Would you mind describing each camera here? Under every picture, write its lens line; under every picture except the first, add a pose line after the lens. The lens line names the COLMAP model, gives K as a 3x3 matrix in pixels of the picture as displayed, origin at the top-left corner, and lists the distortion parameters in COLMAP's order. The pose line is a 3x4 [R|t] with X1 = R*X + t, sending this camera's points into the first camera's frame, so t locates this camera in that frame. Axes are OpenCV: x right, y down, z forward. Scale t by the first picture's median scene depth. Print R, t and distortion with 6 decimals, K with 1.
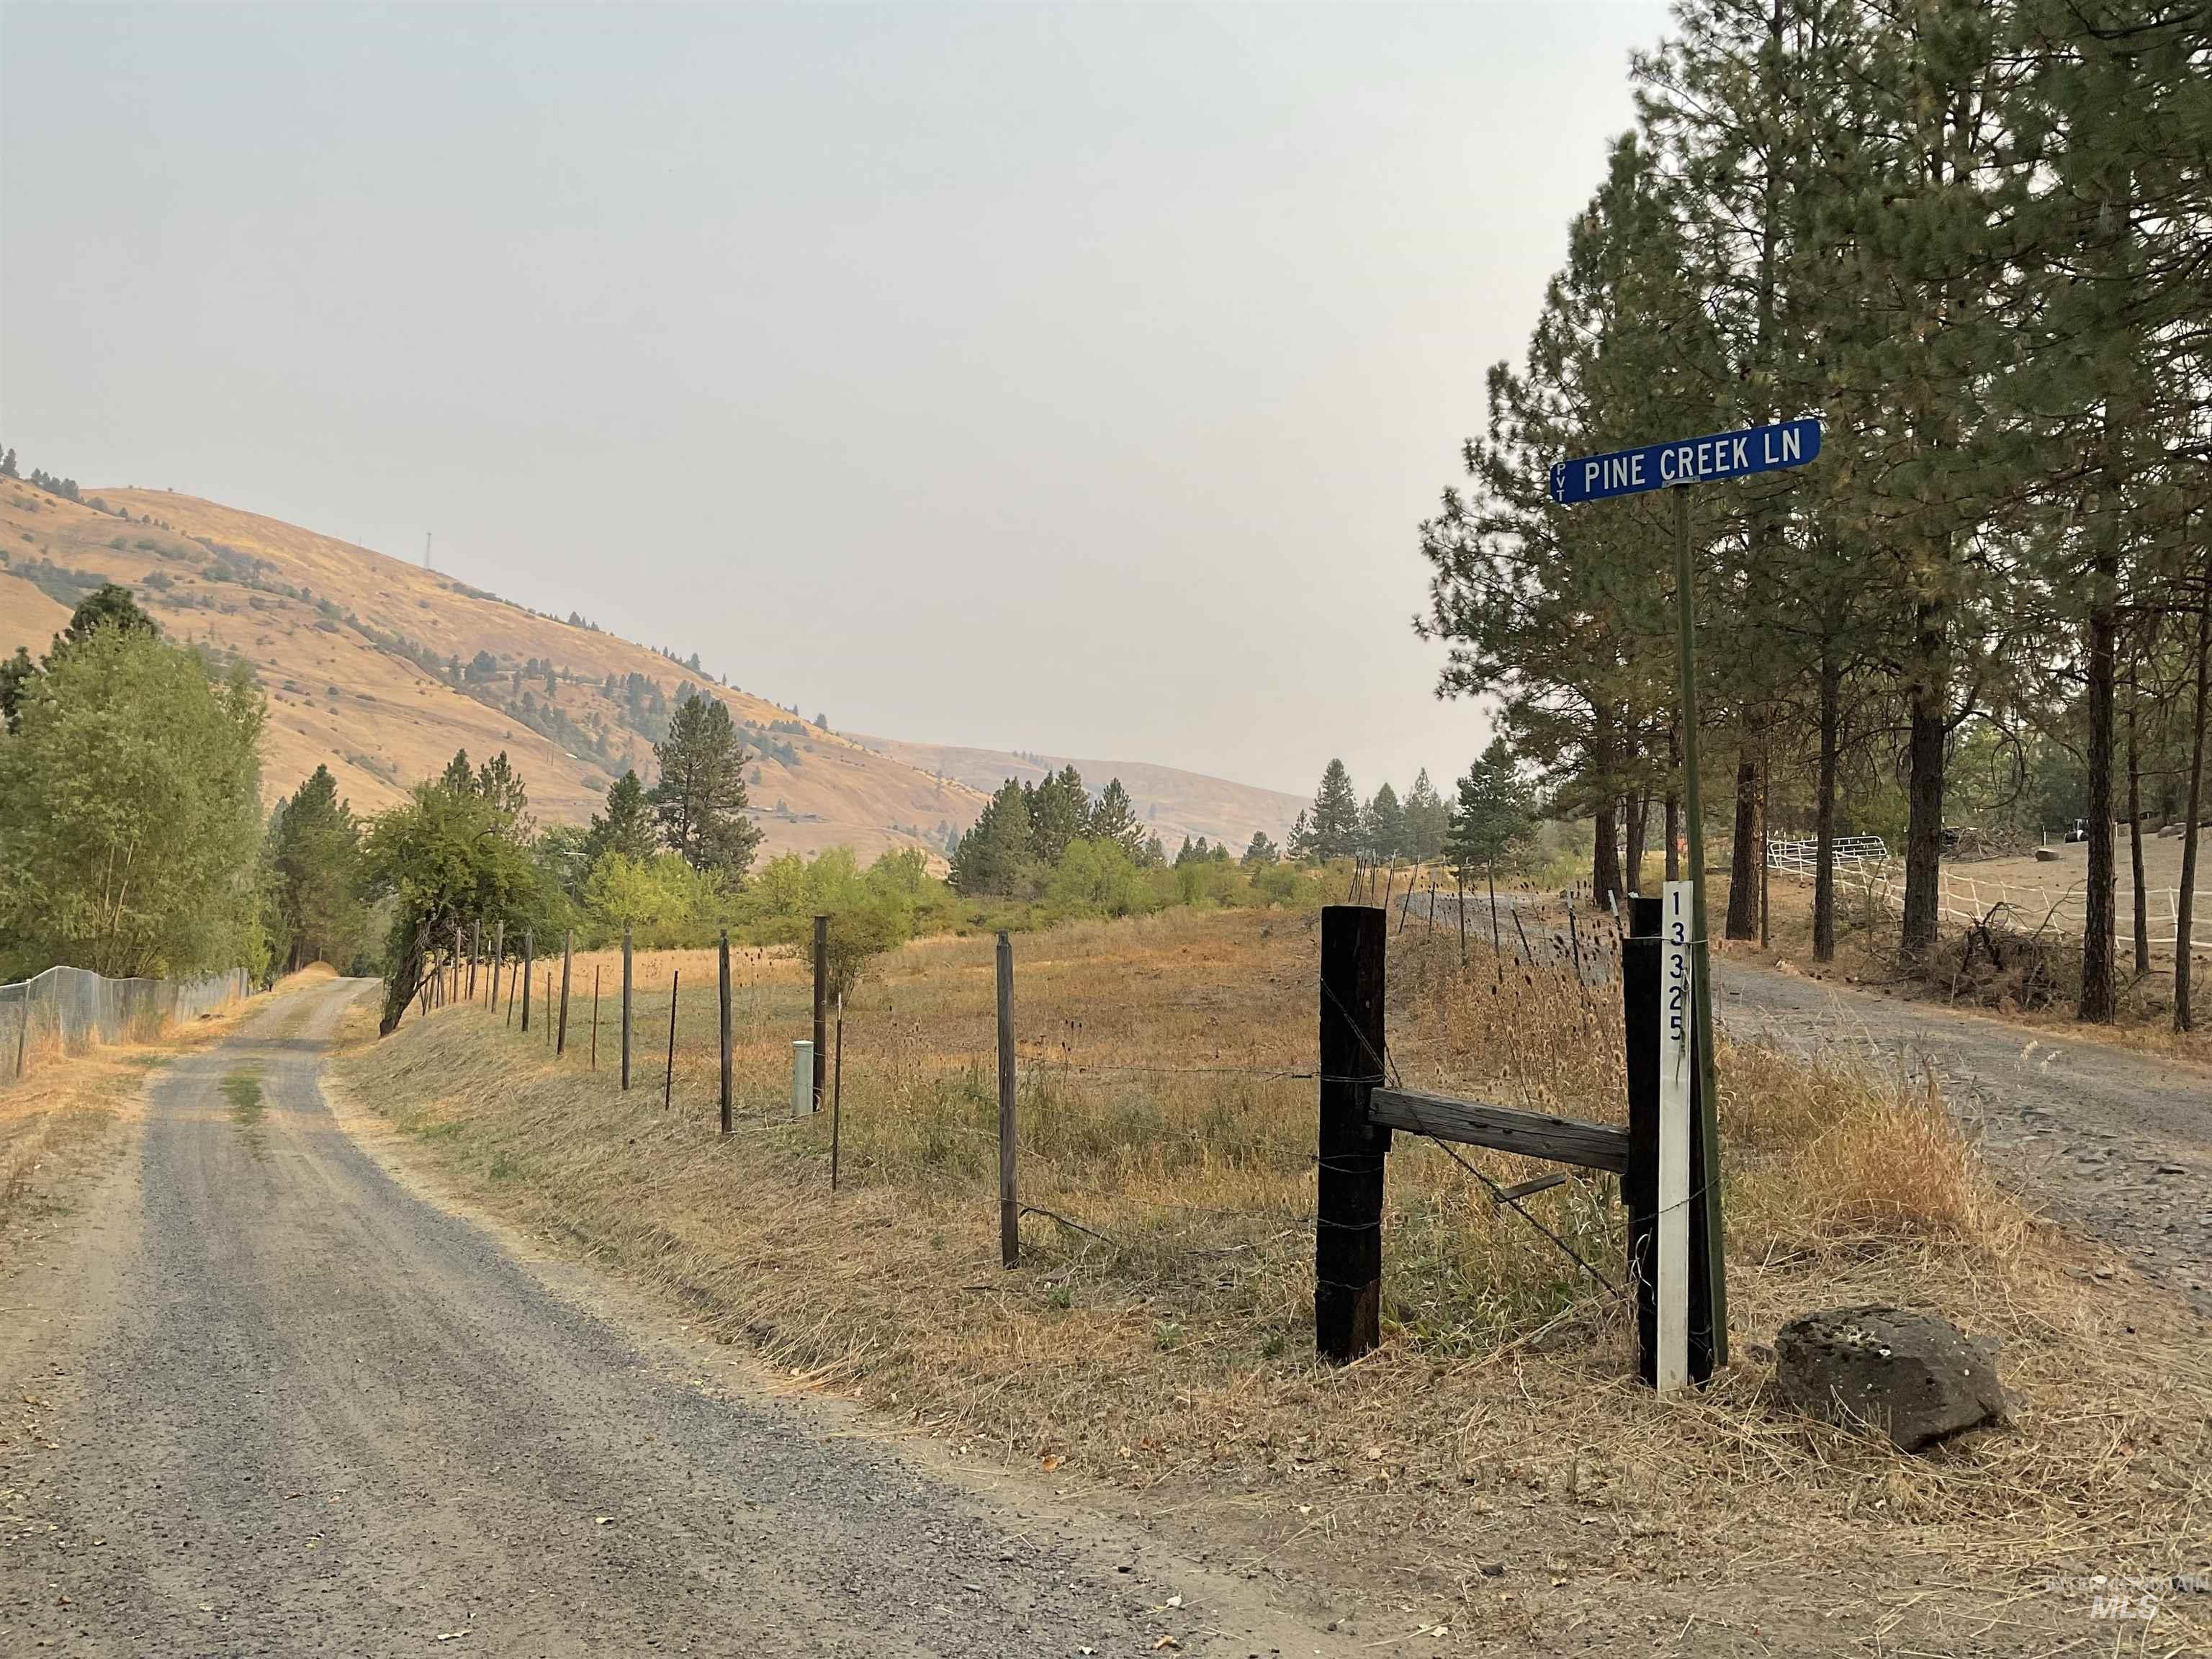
lens RADIAL K [[1874.4, 0, 1099.0], [0, 1874.4, 823.1], [0, 0, 1]] dist [0.088313, -0.175745]
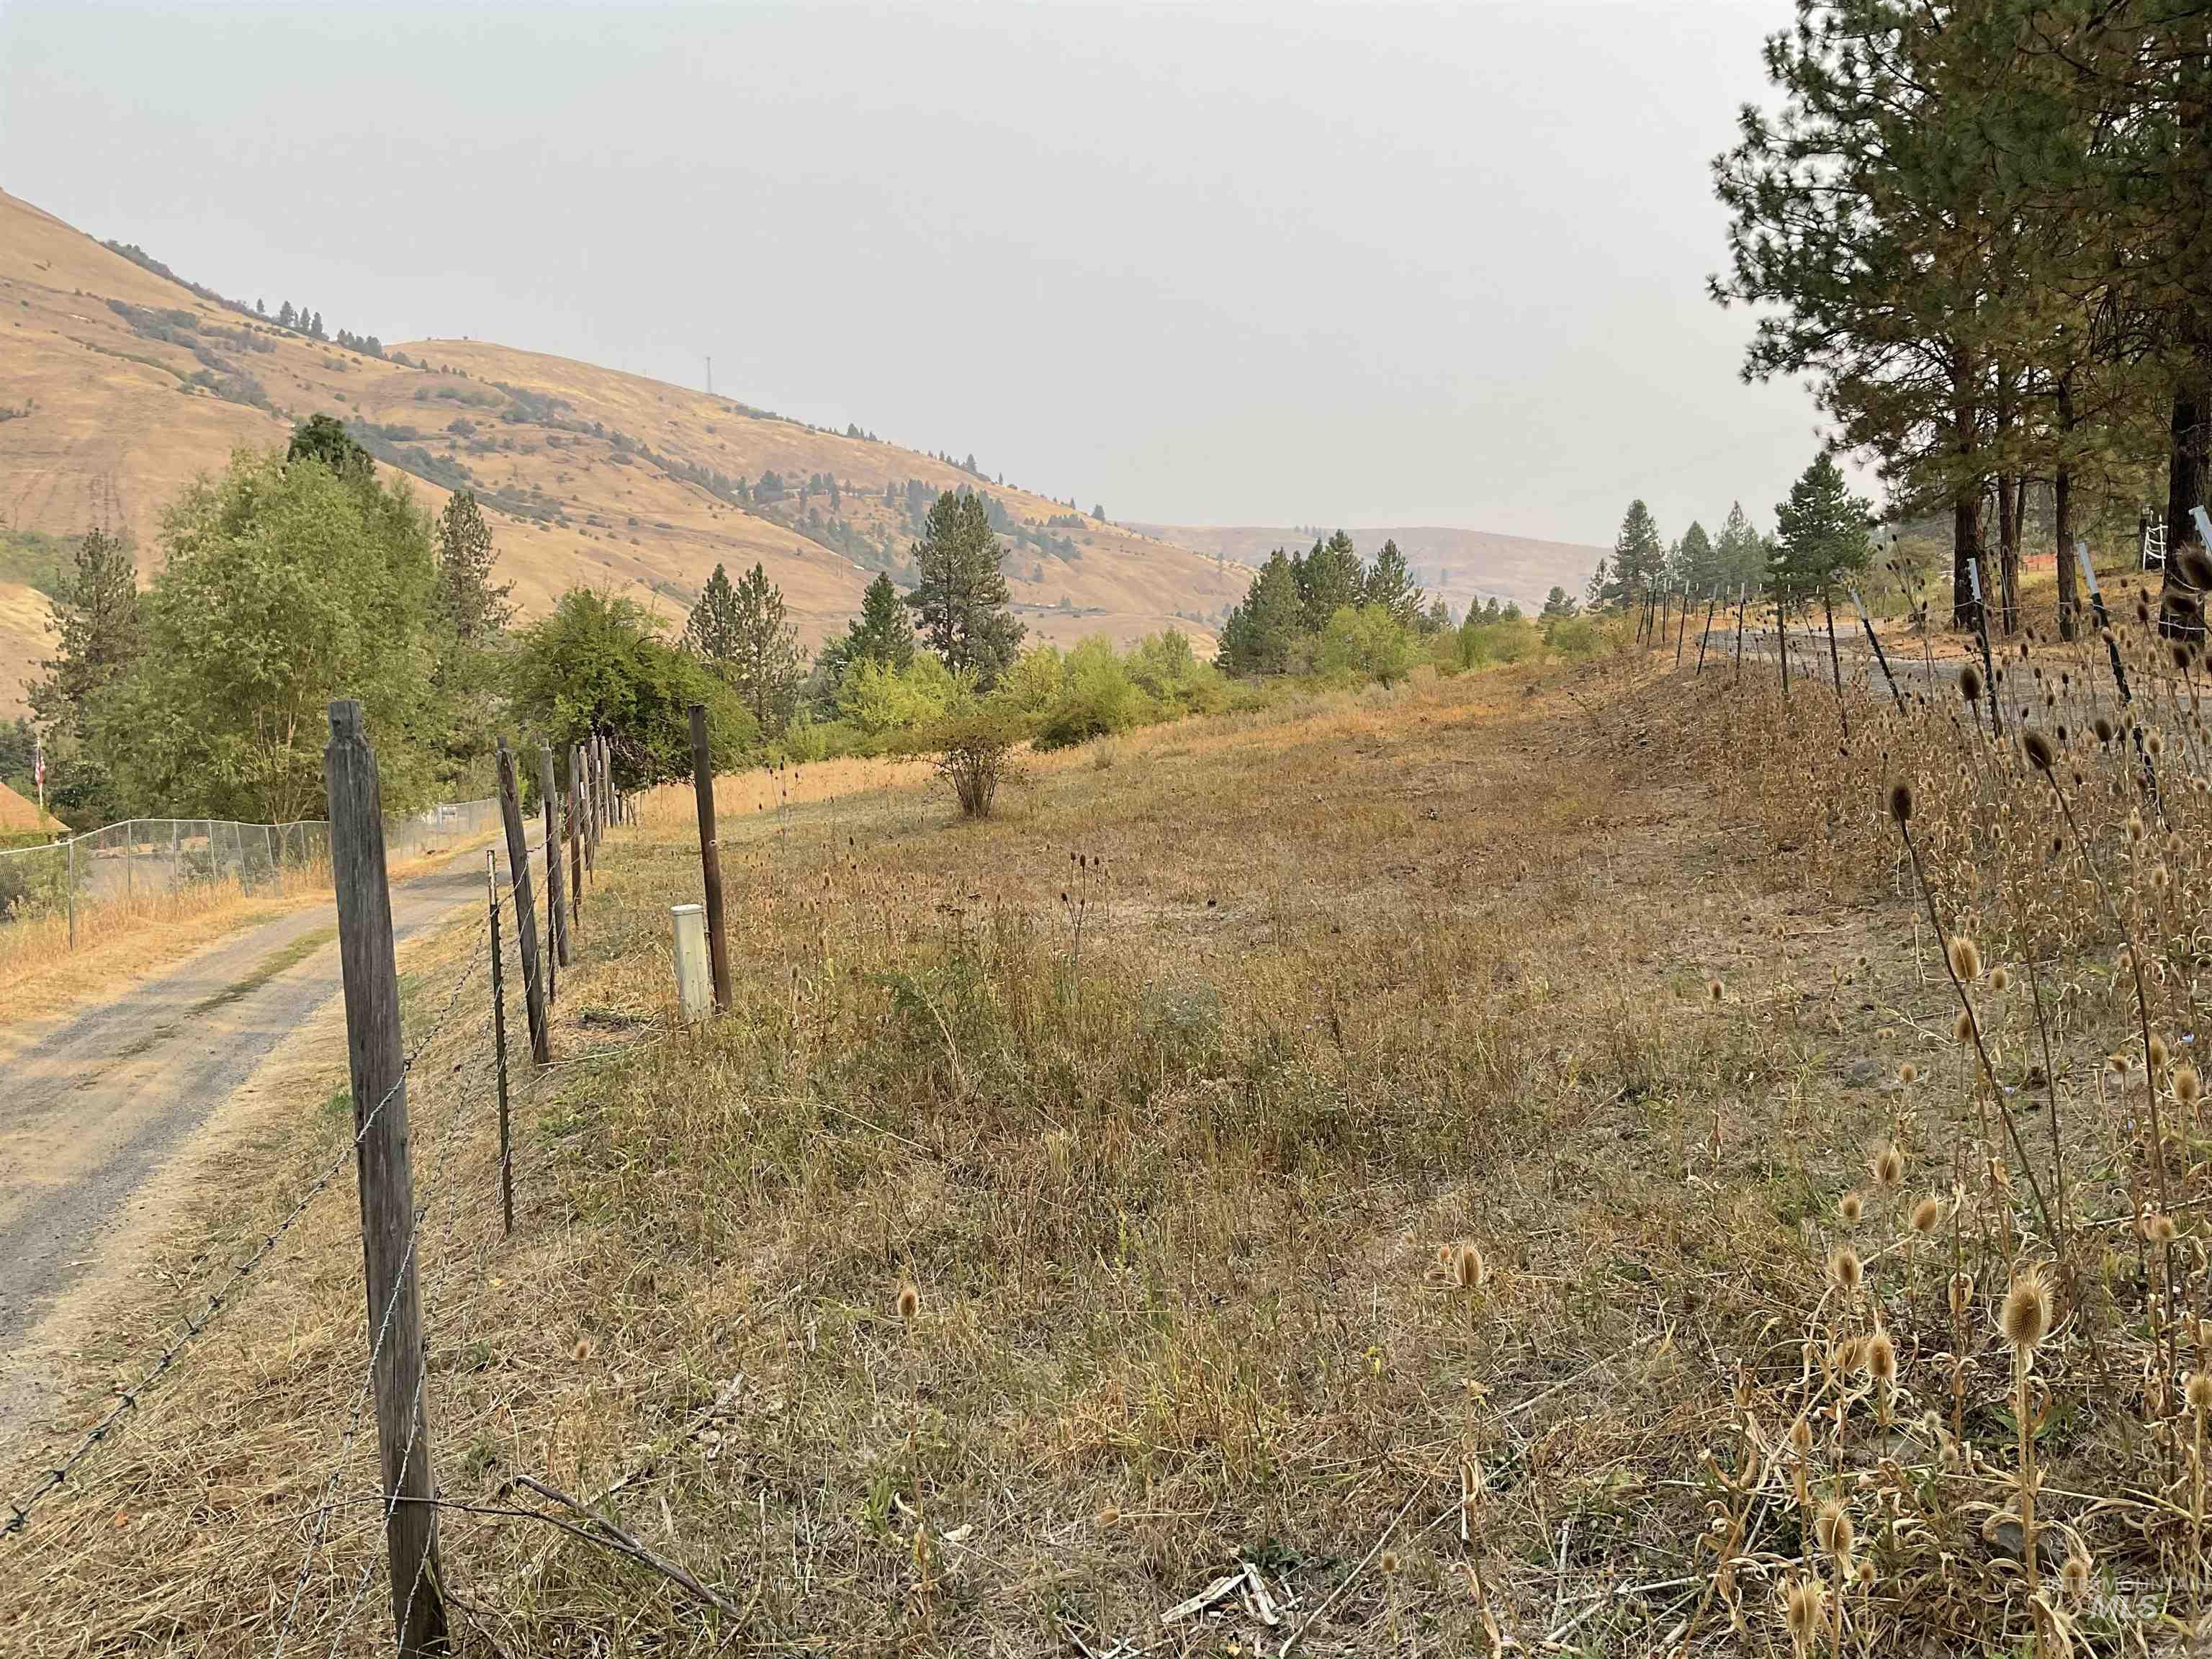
lens RADIAL K [[1874.4, 0, 1099.7], [0, 1874.4, 831.5], [0, 0, 1]] dist [0.088313, -0.175745]
pose [[0.985335, -0.057187, -0.160760, 0.008639], [0.075888, 0.990726, 0.112703, 0.003392], [0.152824, -0.123250, 0.980538, 0.043475]]
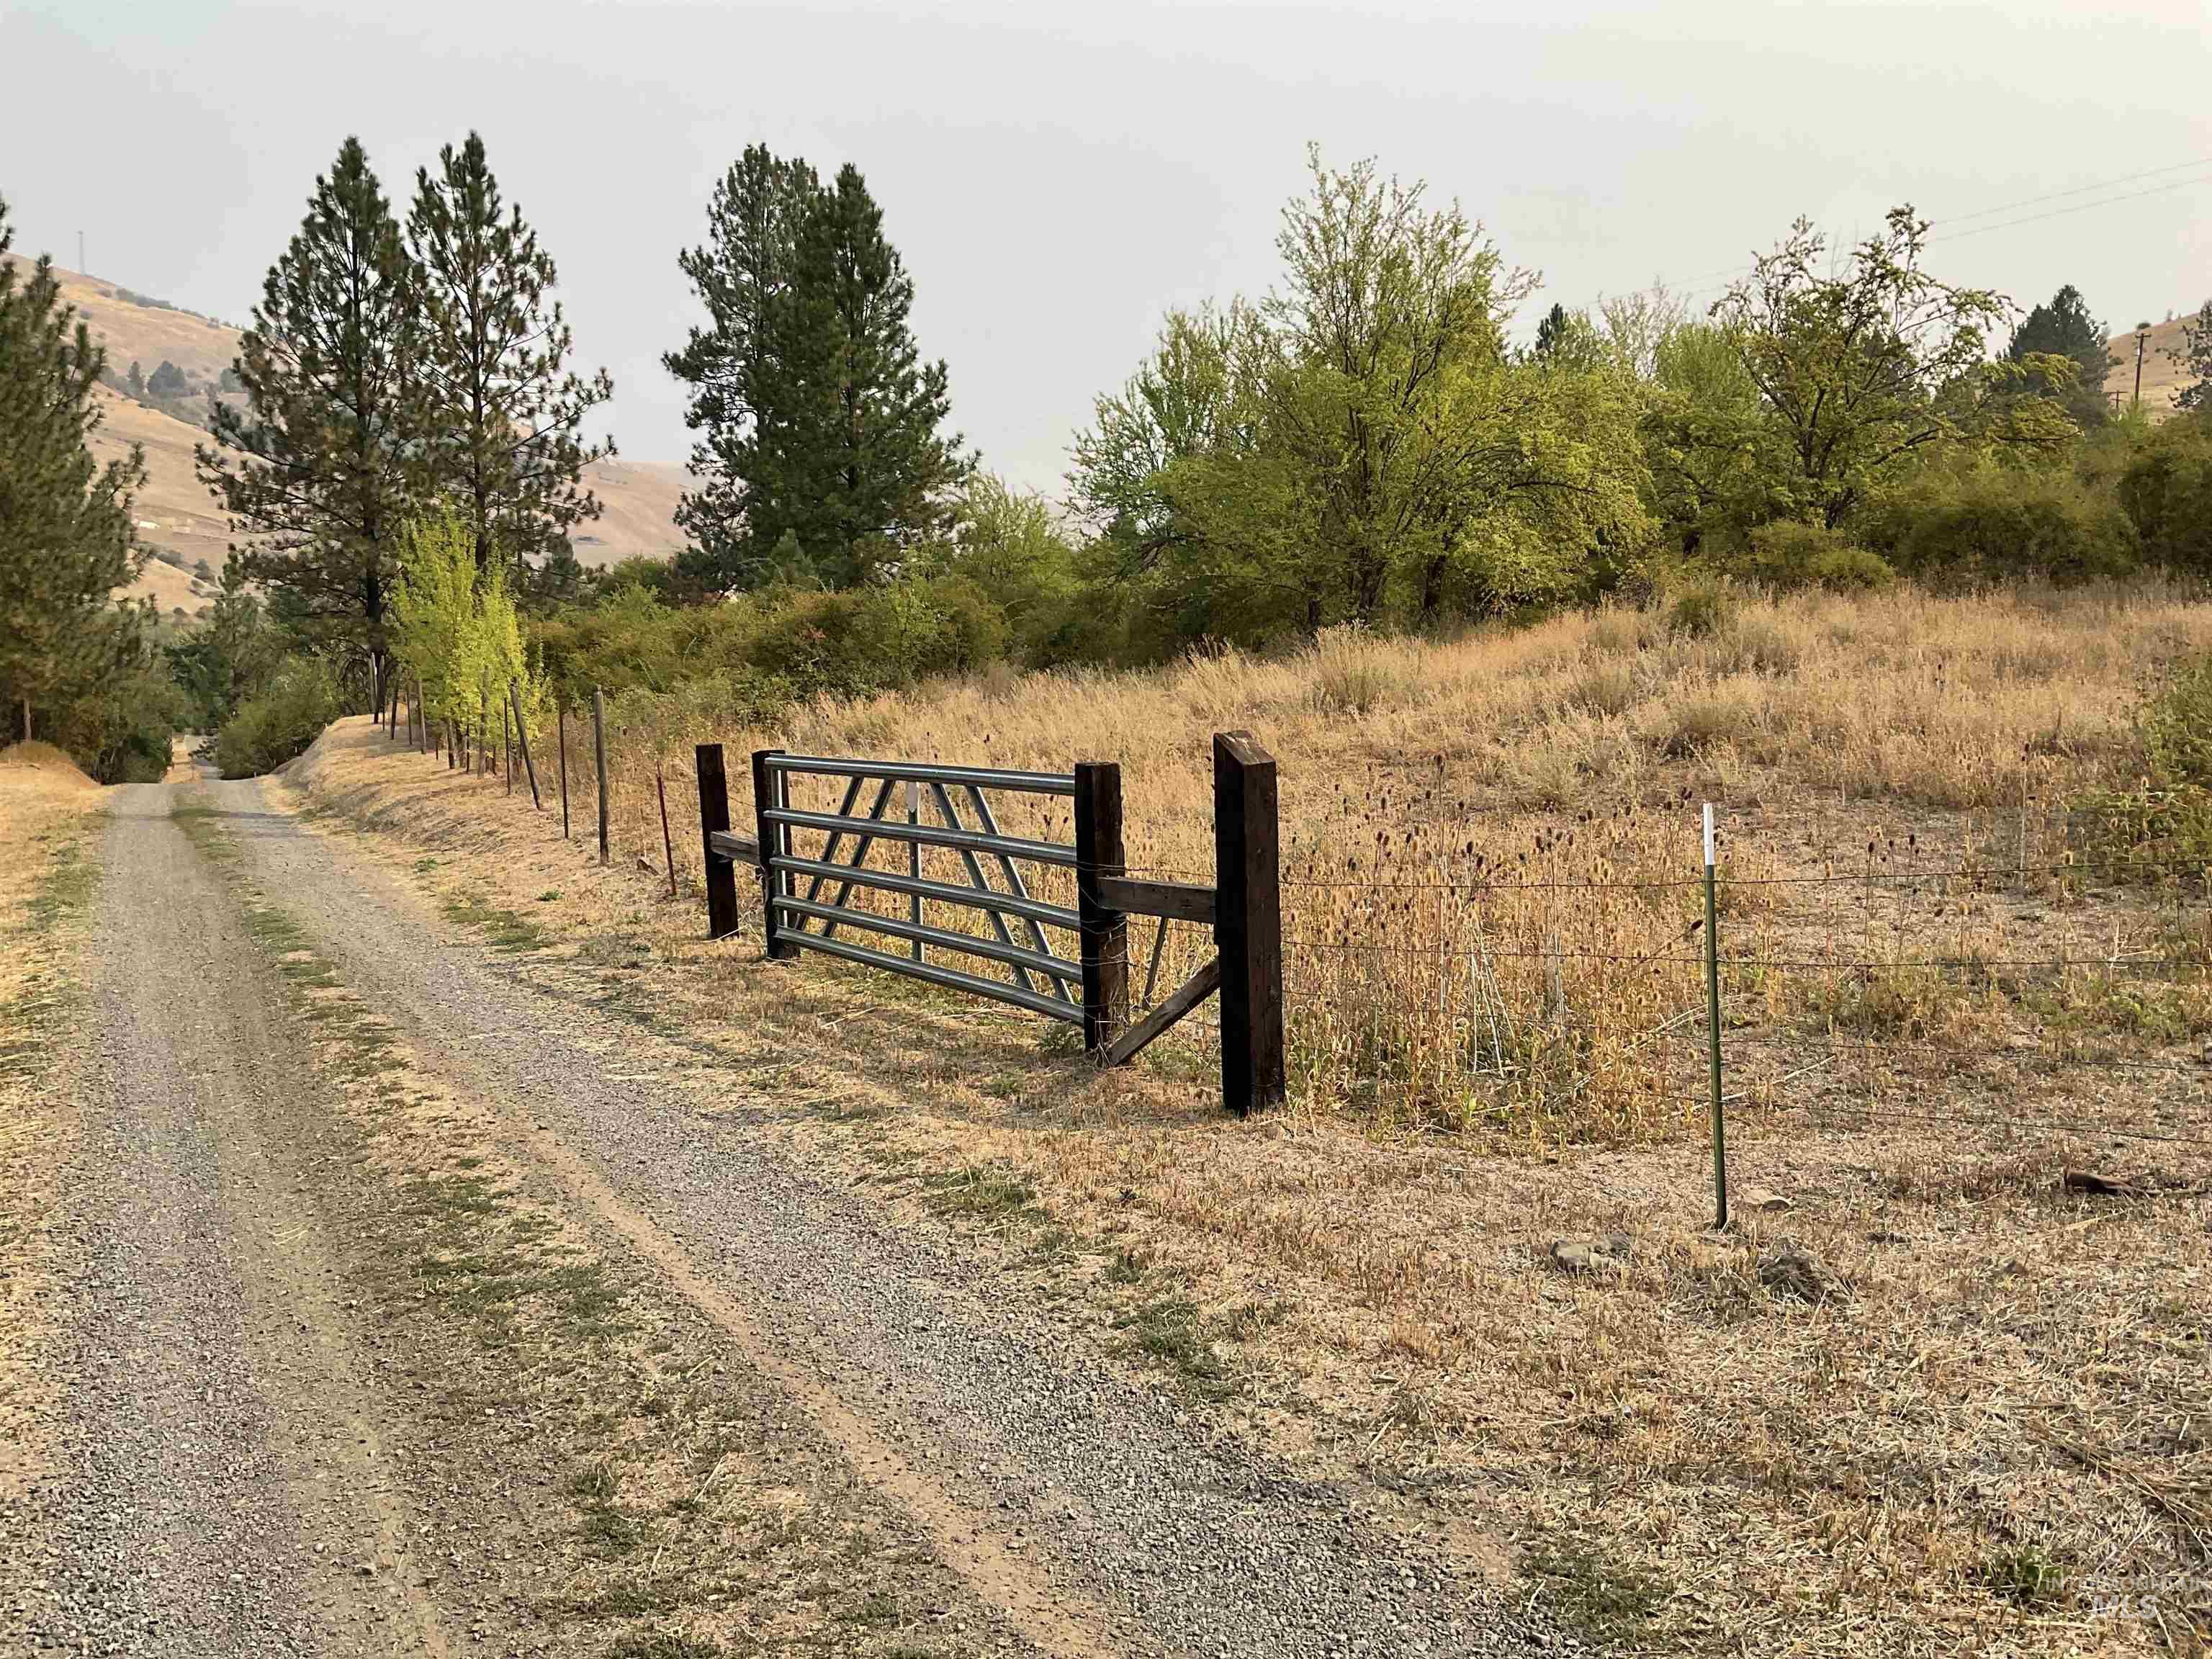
lens RADIAL K [[1874.4, 0, 1068.0], [0, 1874.4, 836.8], [0, 0, 1]] dist [0.088313, -0.175745]
pose [[0.991079, -0.068124, 0.114547, -0.233014], [0.050157, 0.986953, 0.152994, 0.041458], [-0.123475, -0.145884, 0.981566, 0.560257]]
